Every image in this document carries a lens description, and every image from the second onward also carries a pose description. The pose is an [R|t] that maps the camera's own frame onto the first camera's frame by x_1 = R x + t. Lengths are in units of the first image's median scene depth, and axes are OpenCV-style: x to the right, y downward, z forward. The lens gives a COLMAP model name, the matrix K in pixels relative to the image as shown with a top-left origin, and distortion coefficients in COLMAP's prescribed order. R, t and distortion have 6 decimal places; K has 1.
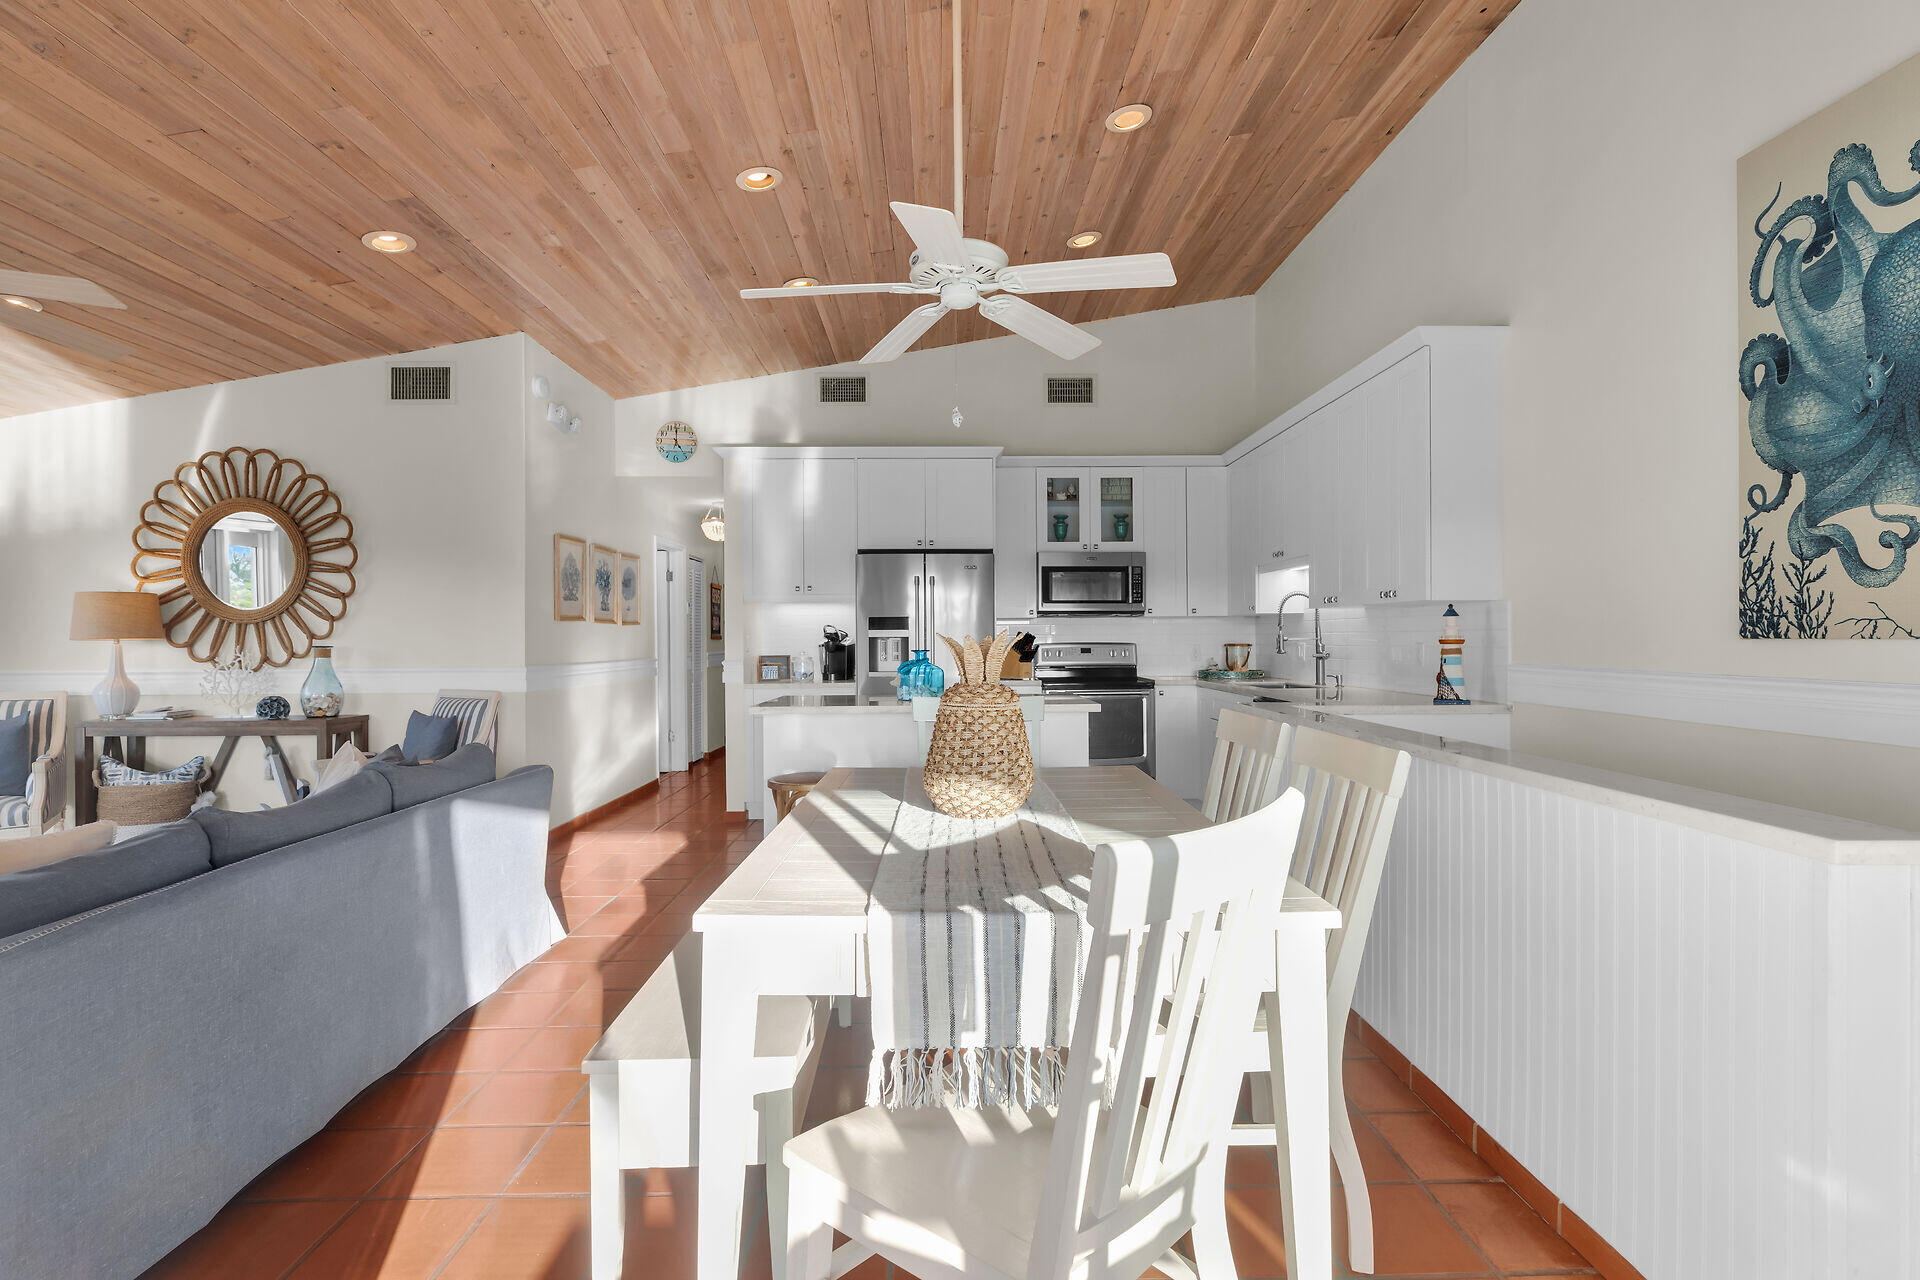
lens RADIAL K [[905.2, 0, 941.0], [0, 905.2, 641.0], [0, 0, 1]] dist [0.002062, 0.000838]
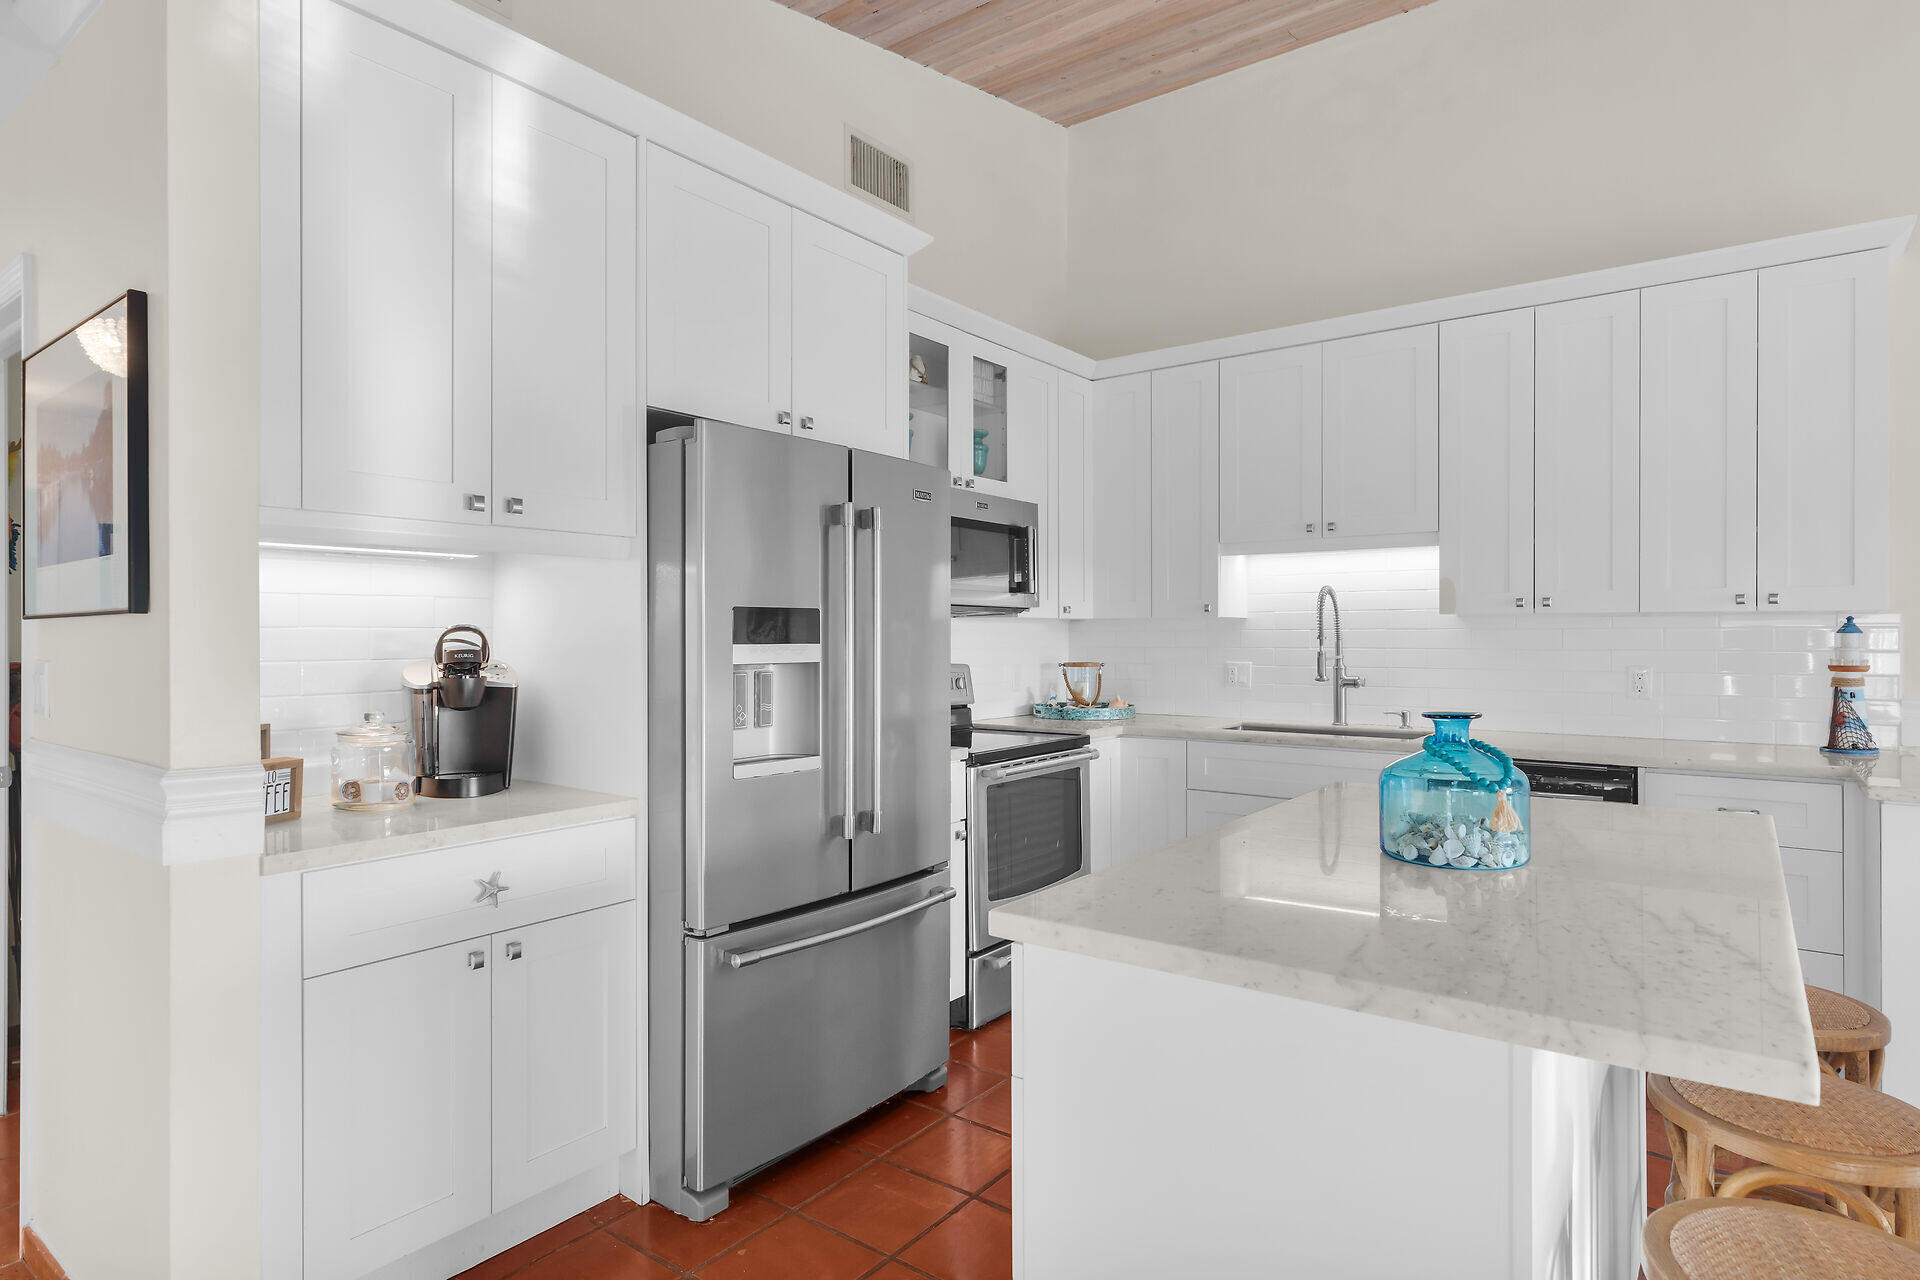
lens RADIAL K [[1073.7, 0, 961.7], [0, 1073.7, 629.3], [0, 0, 1]] dist [0.000978, 0.003102]
pose [[0.590222, 0.008805, 0.807193, -0.353117], [0.000979, 0.999932, -0.011624, -0.013287], [-0.807240, 0.007651, 0.590174, 0.678231]]
